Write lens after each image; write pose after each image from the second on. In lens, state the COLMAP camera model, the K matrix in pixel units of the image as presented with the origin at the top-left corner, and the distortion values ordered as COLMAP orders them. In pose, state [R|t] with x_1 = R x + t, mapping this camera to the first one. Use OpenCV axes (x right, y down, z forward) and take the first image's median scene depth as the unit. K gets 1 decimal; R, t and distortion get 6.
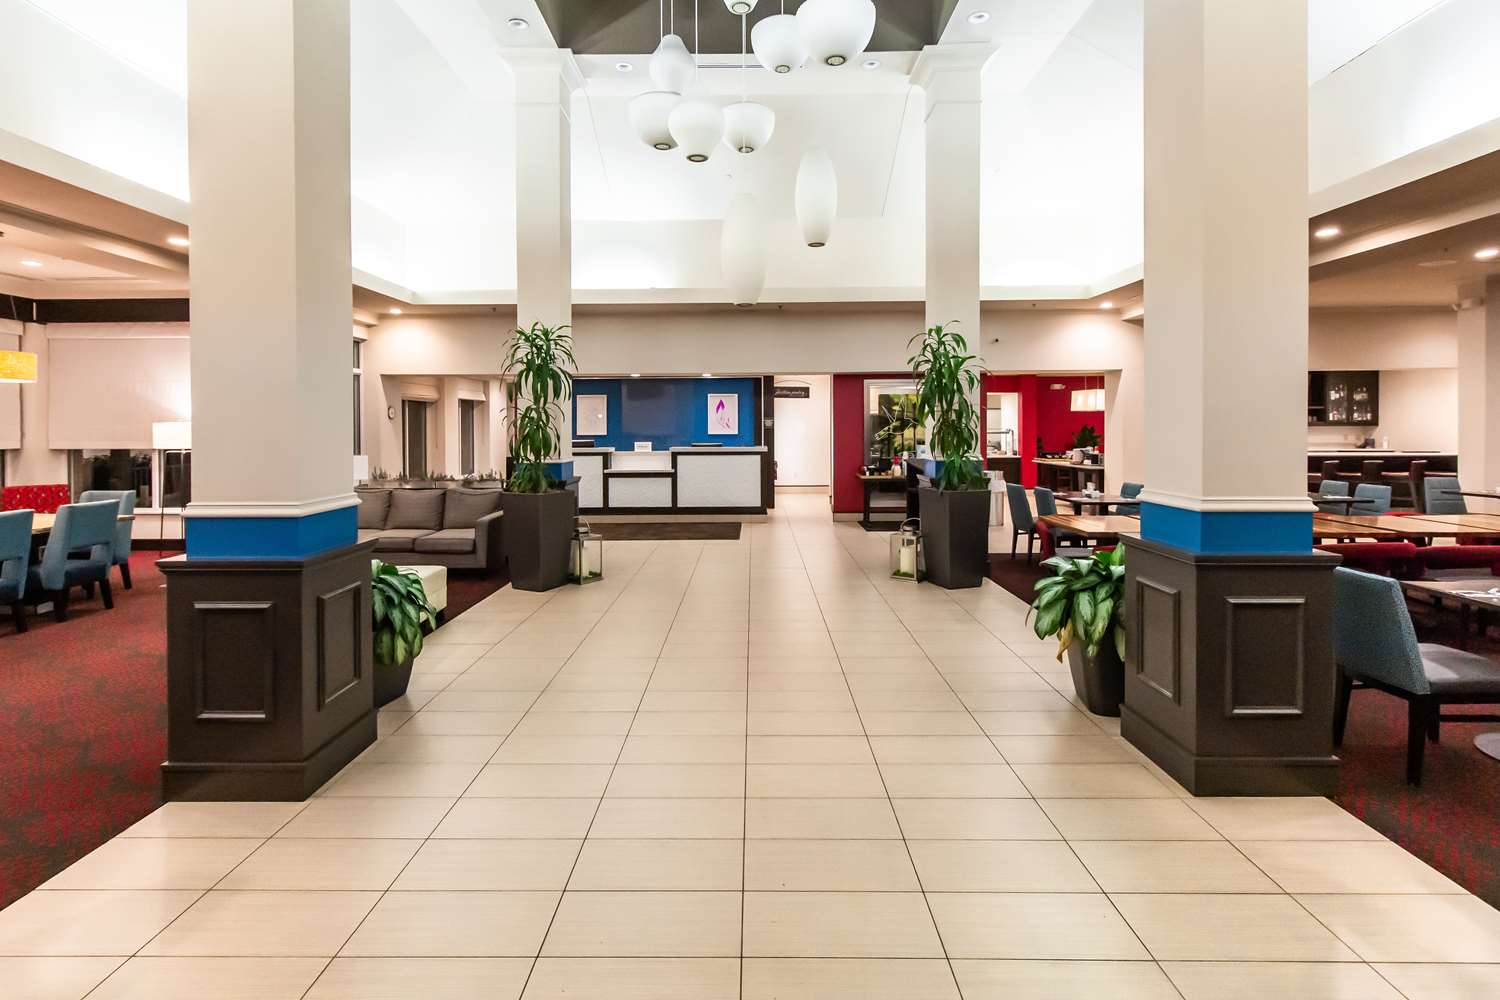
lens RADIAL K [[734.3, 0, 756.1], [0, 734.3, 430.6], [0, 0, 1]] dist [0.001975, 0.000444]
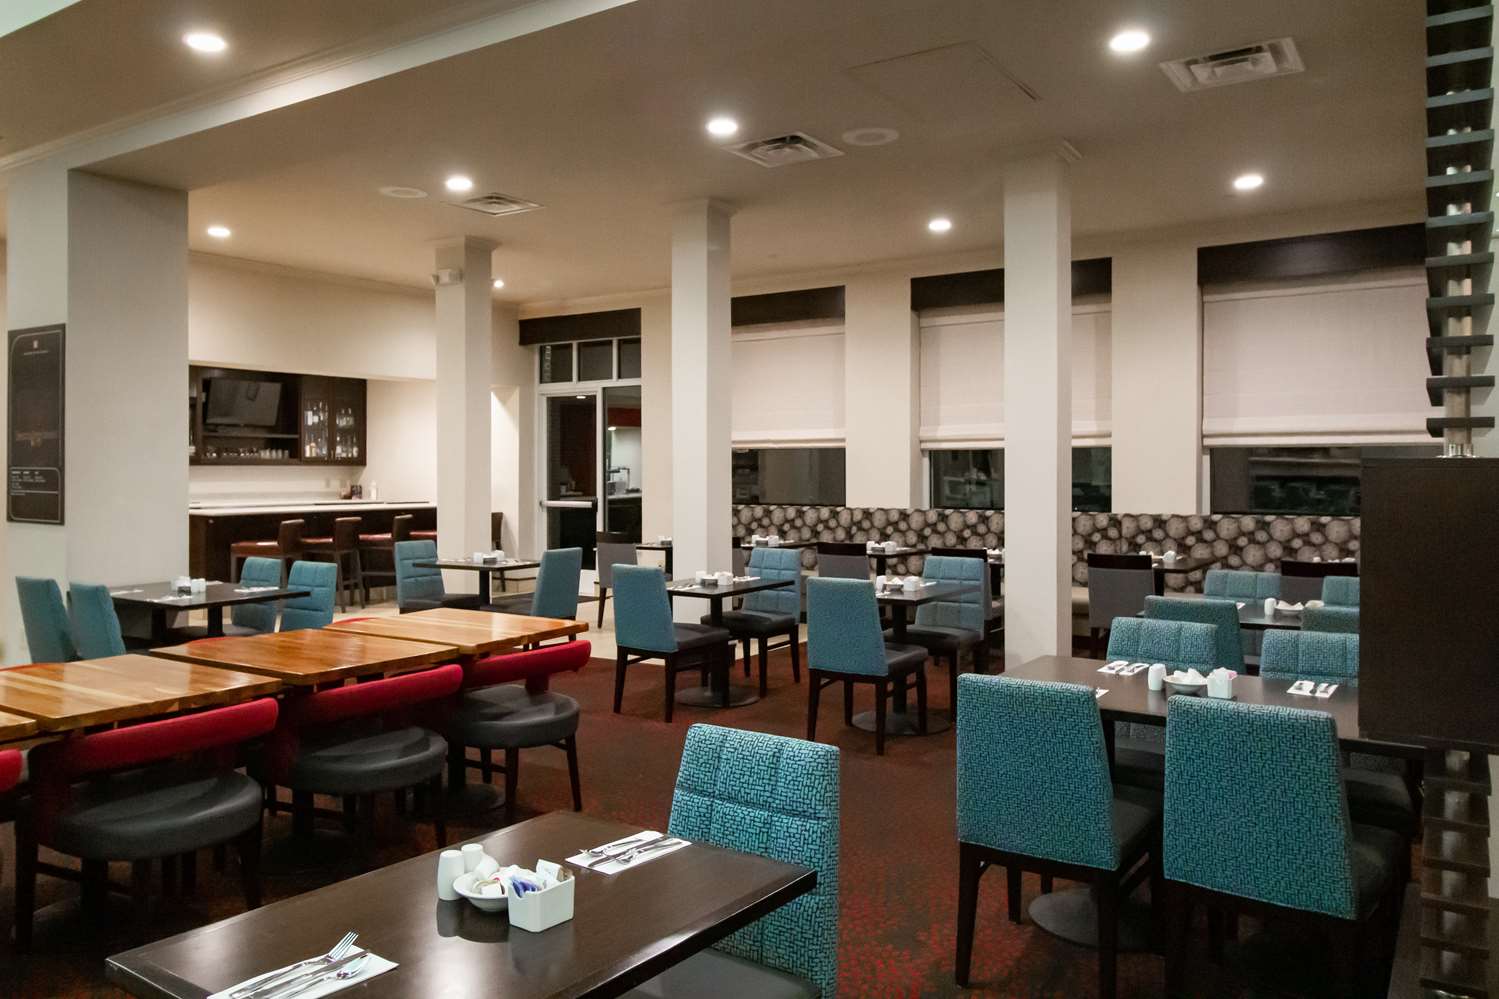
lens RADIAL K [[1130.0, 0, 749.1], [0, 1130.0, 493.6], [0, 0, 1]] dist [0.000272, 0.000000]
pose [[0.546519, -0.011663, 0.837365, 0.260170], [0.001001, 0.999911, 0.013273, 0.008651], [-0.837446, -0.006416, 0.546483, 0.213895]]
